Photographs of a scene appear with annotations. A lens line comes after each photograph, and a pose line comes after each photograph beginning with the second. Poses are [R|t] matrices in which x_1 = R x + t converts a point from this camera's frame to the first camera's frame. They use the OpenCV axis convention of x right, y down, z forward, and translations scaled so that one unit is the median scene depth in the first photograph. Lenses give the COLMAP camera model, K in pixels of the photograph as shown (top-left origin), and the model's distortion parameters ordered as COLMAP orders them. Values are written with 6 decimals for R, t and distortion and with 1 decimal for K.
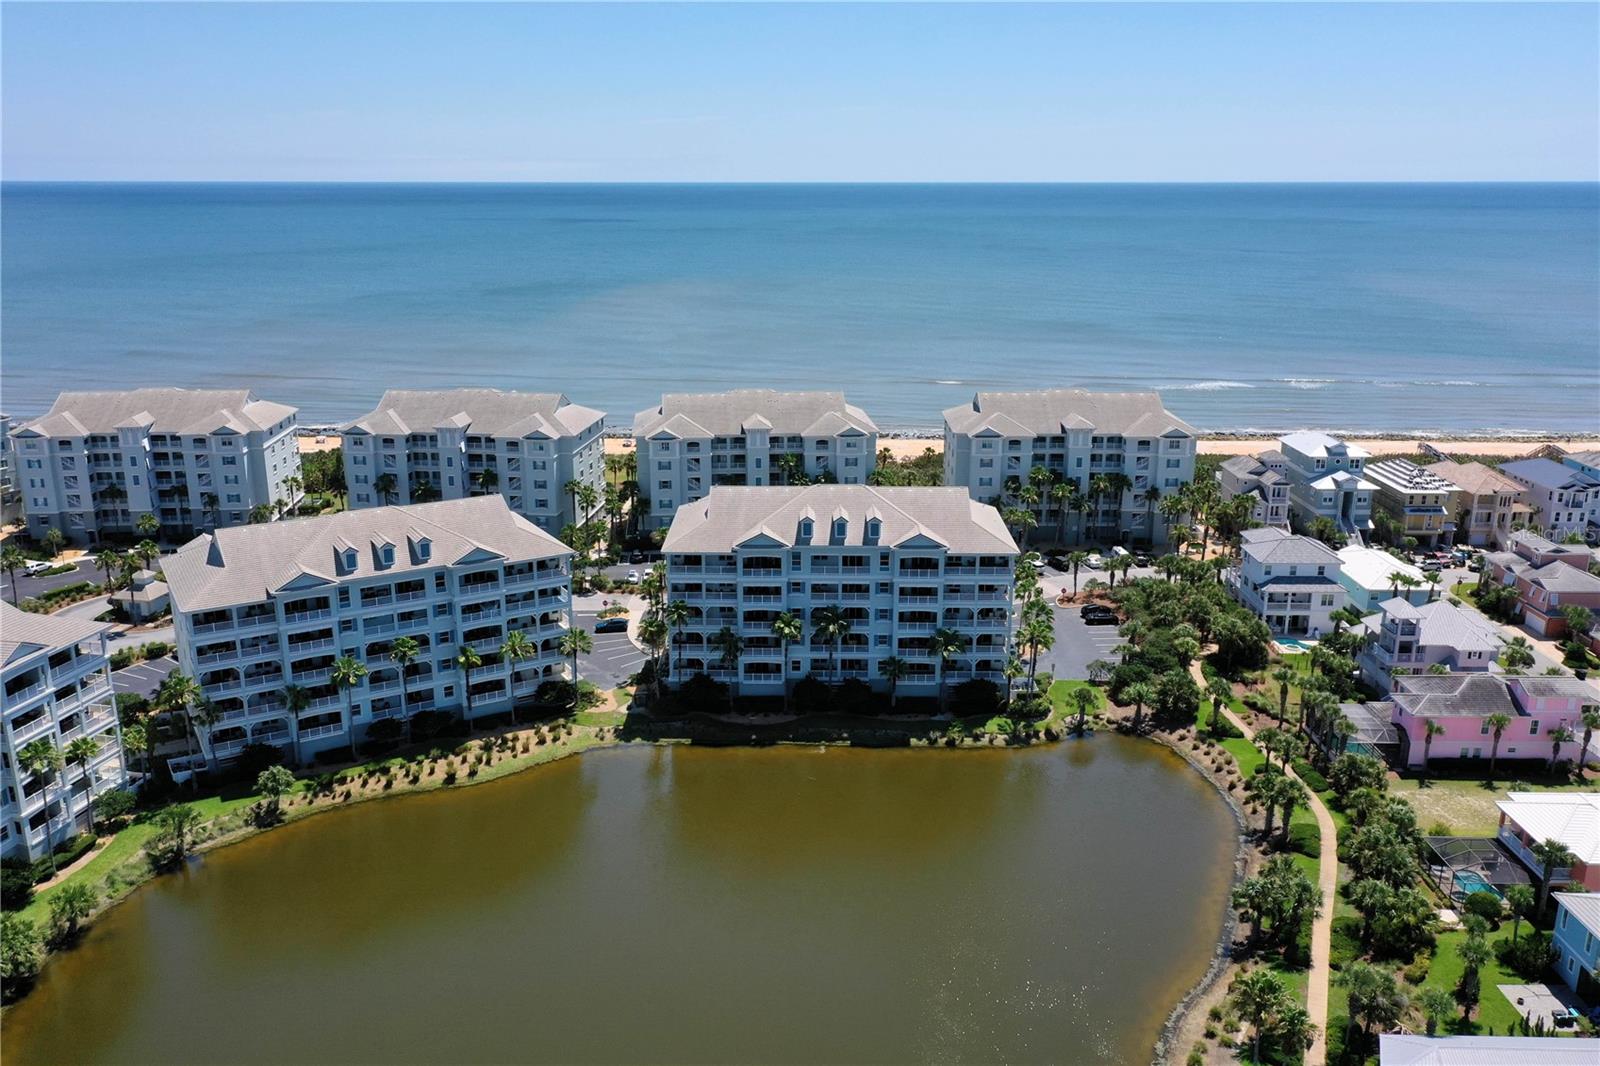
lens RADIAL K [[1261.8, 0, 800.0], [0, 1261.8, 533.0], [0, 0, 1]] dist [0.008929, 0.004506]
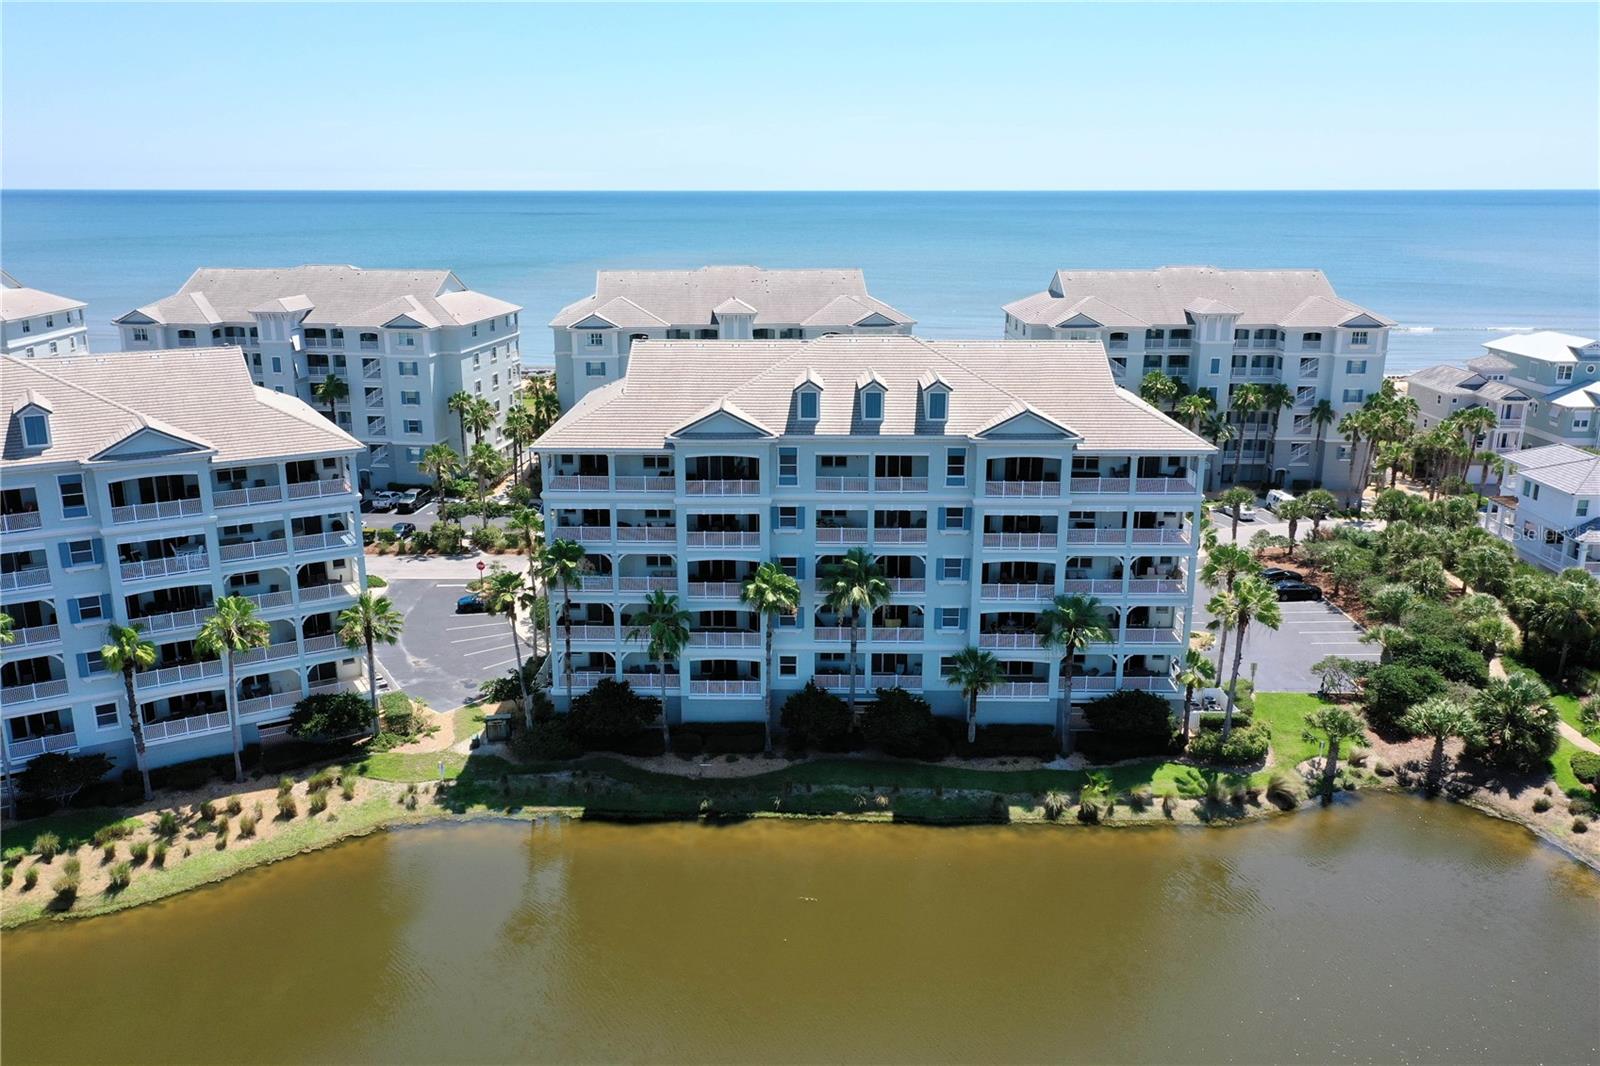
lens RADIAL K [[1242.3, 0, 800.0], [0, 1242.3, 533.0], [0, 0, 1]] dist [0.007053, -0.001633]
pose [[0.999996, -0.000074, -0.002915, 0.003495], [0.000050, 0.999967, -0.008104, 0.053899], [0.002915, 0.008104, 0.999963, 0.478826]]
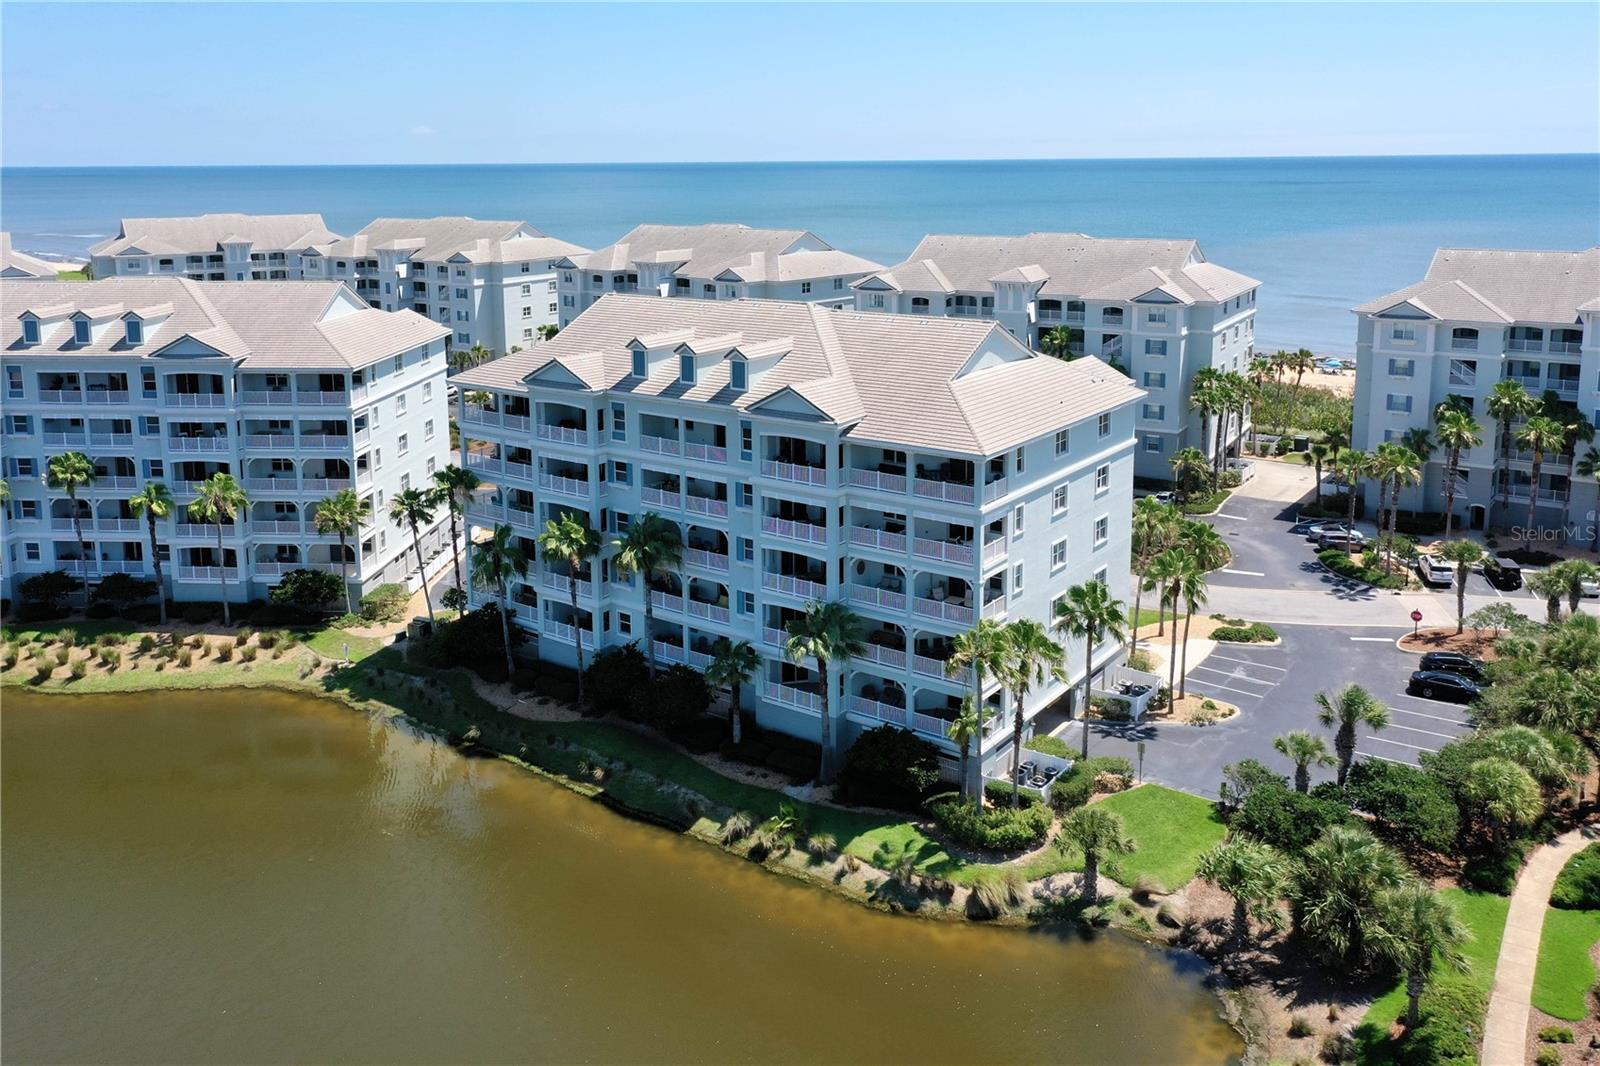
lens RADIAL K [[1279.2, 0, 849.5], [0, 1279.2, 471.3], [0, 0, 1]] dist [-0.001023, -0.000726]
pose [[0.822849, 0.120554, -0.555325, 0.364540], [-0.147537, 0.989049, -0.003902, 0.031688], [0.548774, 0.085142, 0.831624, 0.616400]]
